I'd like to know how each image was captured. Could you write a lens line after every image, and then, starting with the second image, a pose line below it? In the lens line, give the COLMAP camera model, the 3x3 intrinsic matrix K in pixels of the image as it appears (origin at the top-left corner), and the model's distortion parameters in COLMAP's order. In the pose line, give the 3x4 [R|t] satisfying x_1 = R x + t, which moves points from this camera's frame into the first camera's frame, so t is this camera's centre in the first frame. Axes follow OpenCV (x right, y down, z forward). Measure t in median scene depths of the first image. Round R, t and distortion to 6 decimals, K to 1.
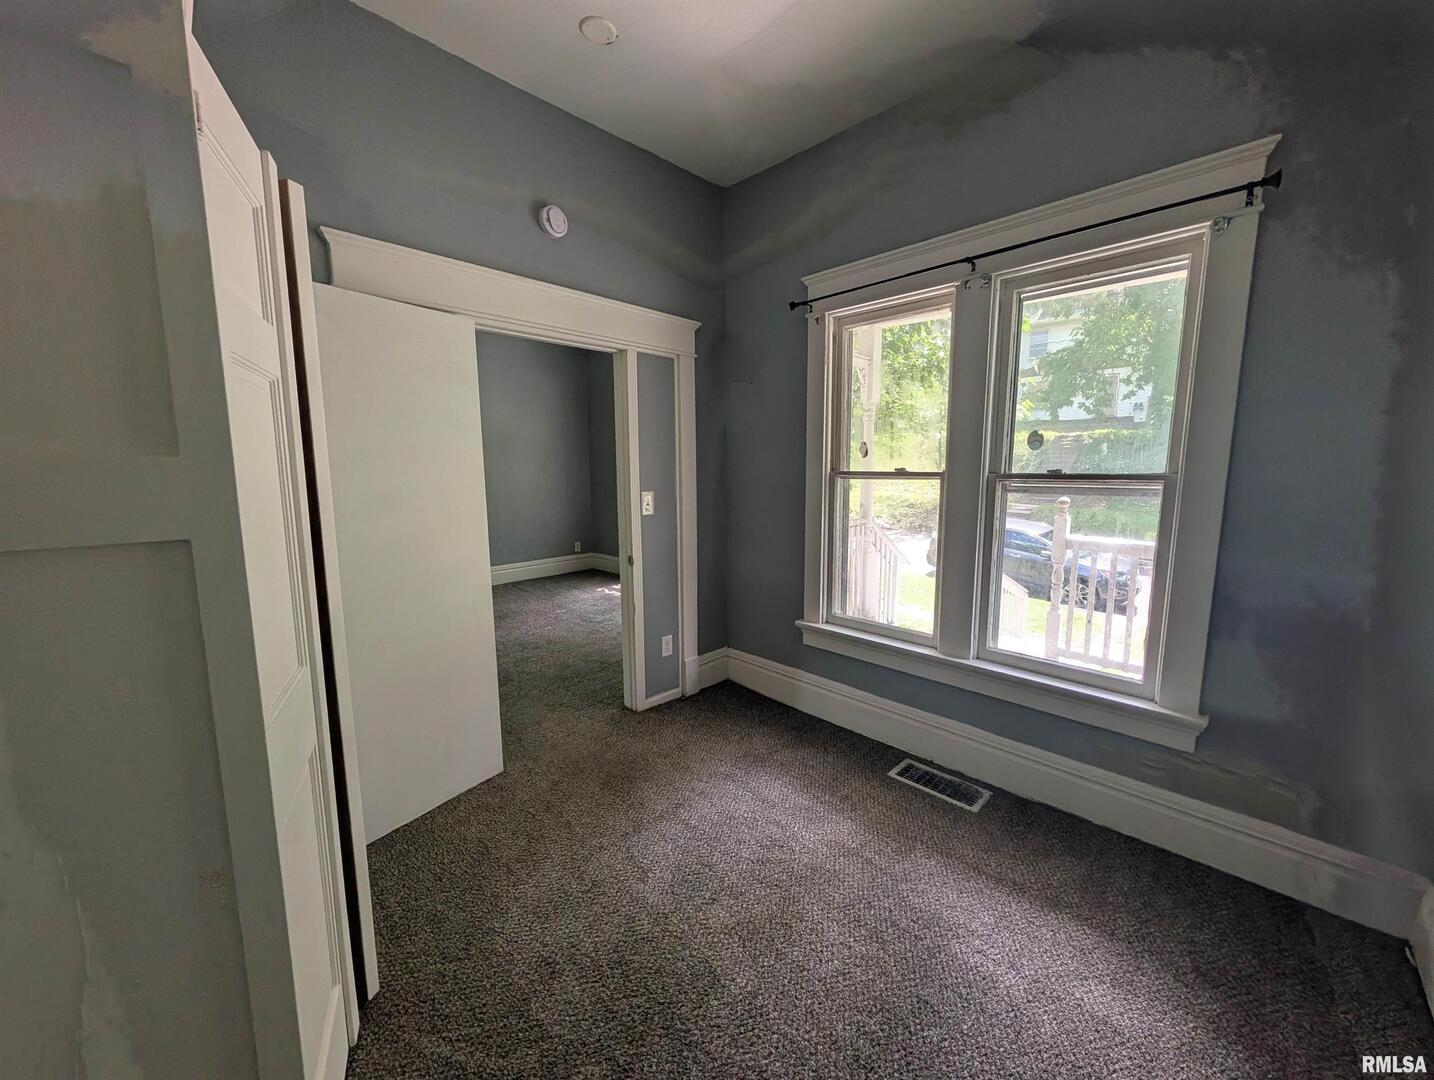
lens RADIAL K [[543.1, 0, 717.7], [0, 543.1, 540.4], [0, 0, 1]] dist [0.000210, 0.000211]
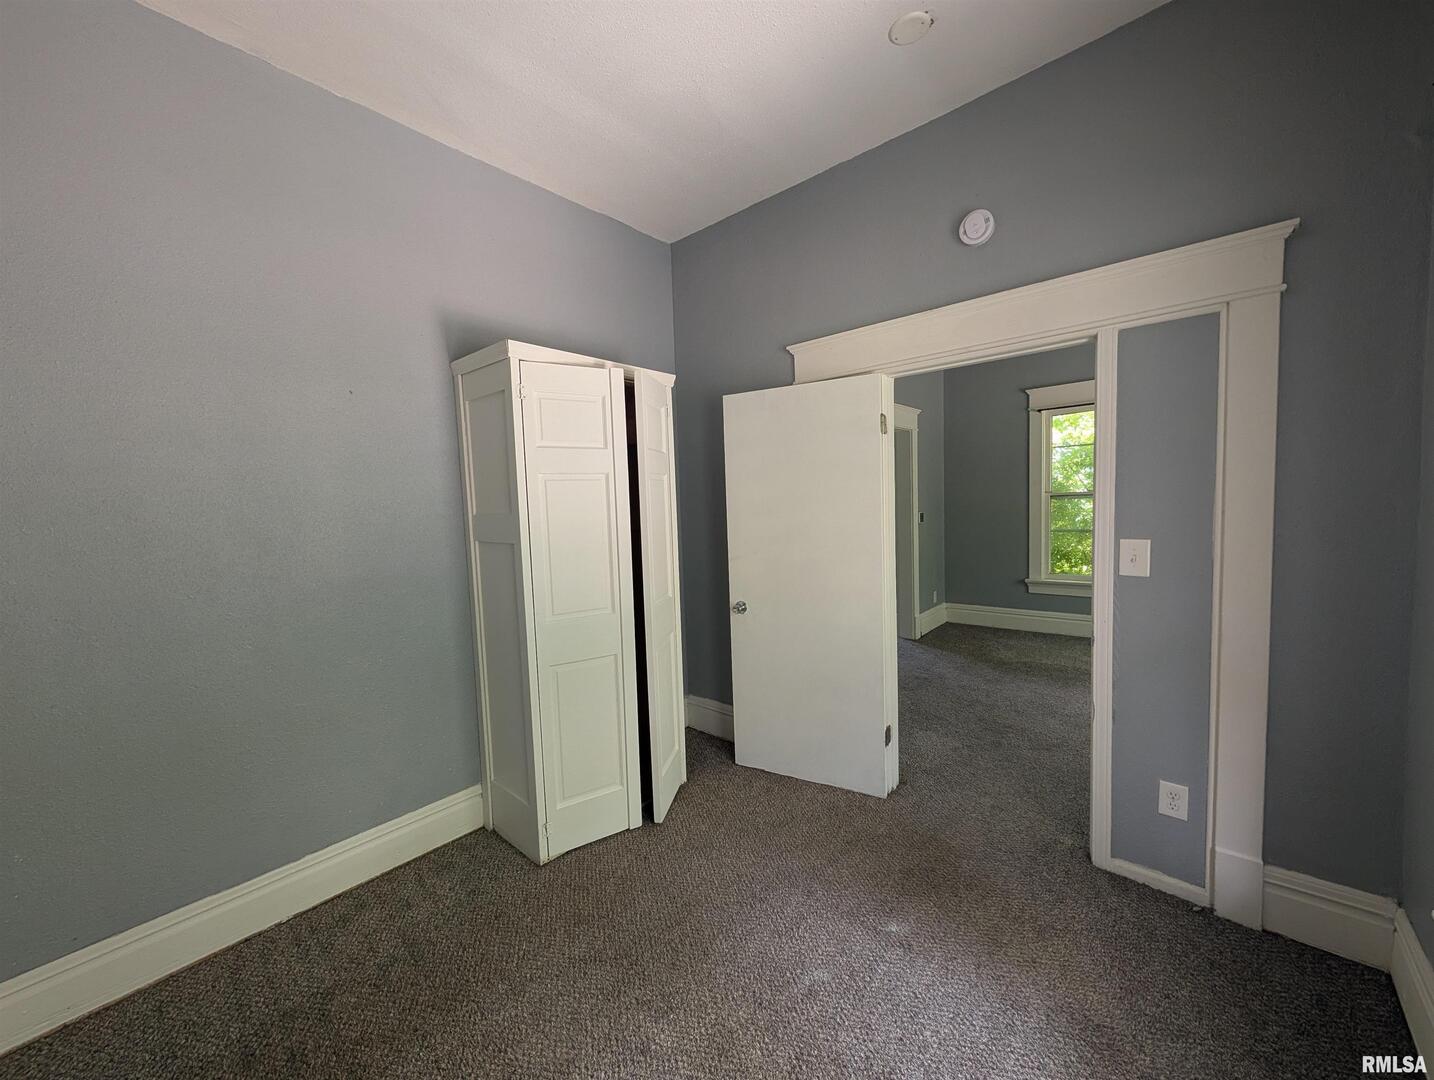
lens RADIAL K [[543.1, 0, 717.7], [0, 543.1, 540.4], [0, 0, 1]] dist [0.000210, 0.000211]
pose [[0.061886, 0.068766, -0.995711, 0.517053], [-0.105720, 0.992463, 0.061971, -0.082891], [0.992468, 0.101431, 0.068690, 0.504641]]
